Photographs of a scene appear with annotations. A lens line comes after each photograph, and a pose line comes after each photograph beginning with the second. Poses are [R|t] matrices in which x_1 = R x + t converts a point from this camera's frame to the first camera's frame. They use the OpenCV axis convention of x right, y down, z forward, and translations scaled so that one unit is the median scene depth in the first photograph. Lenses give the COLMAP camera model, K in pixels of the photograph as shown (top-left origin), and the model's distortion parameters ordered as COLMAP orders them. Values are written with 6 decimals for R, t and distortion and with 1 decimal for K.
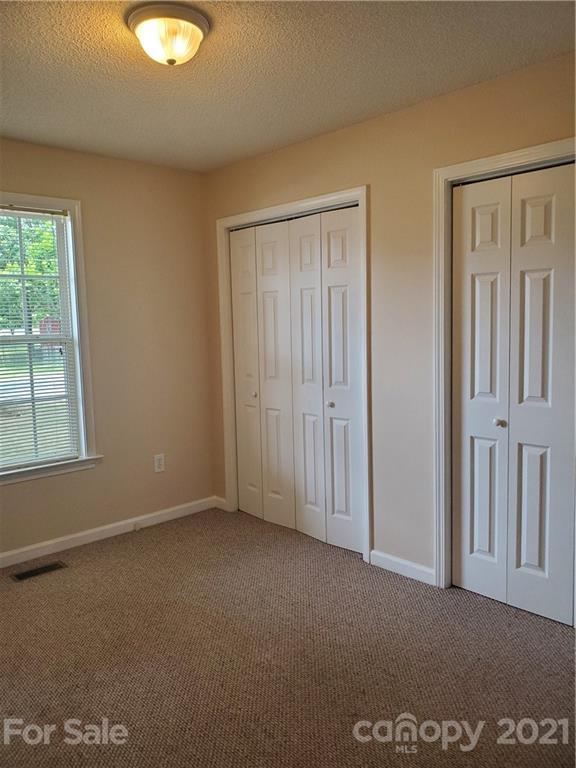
lens RADIAL K [[586.2, 0, 288.4], [0, 586.2, 378.7], [0, 0, 1]] dist [-0.010574, 0.042650]
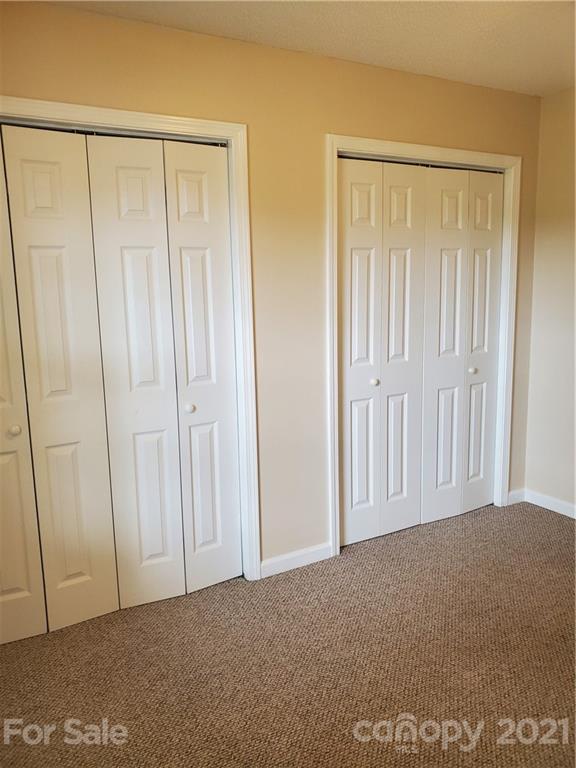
lens RADIAL K [[586.2, 0, 289.4], [0, 586.2, 381.2], [0, 0, 1]] dist [-0.010574, 0.042650]
pose [[0.254064, -0.144119, 0.956390, -0.664835], [0.118575, 0.986018, 0.117084, -0.069011], [-0.959891, 0.083657, 0.267600, 0.747137]]
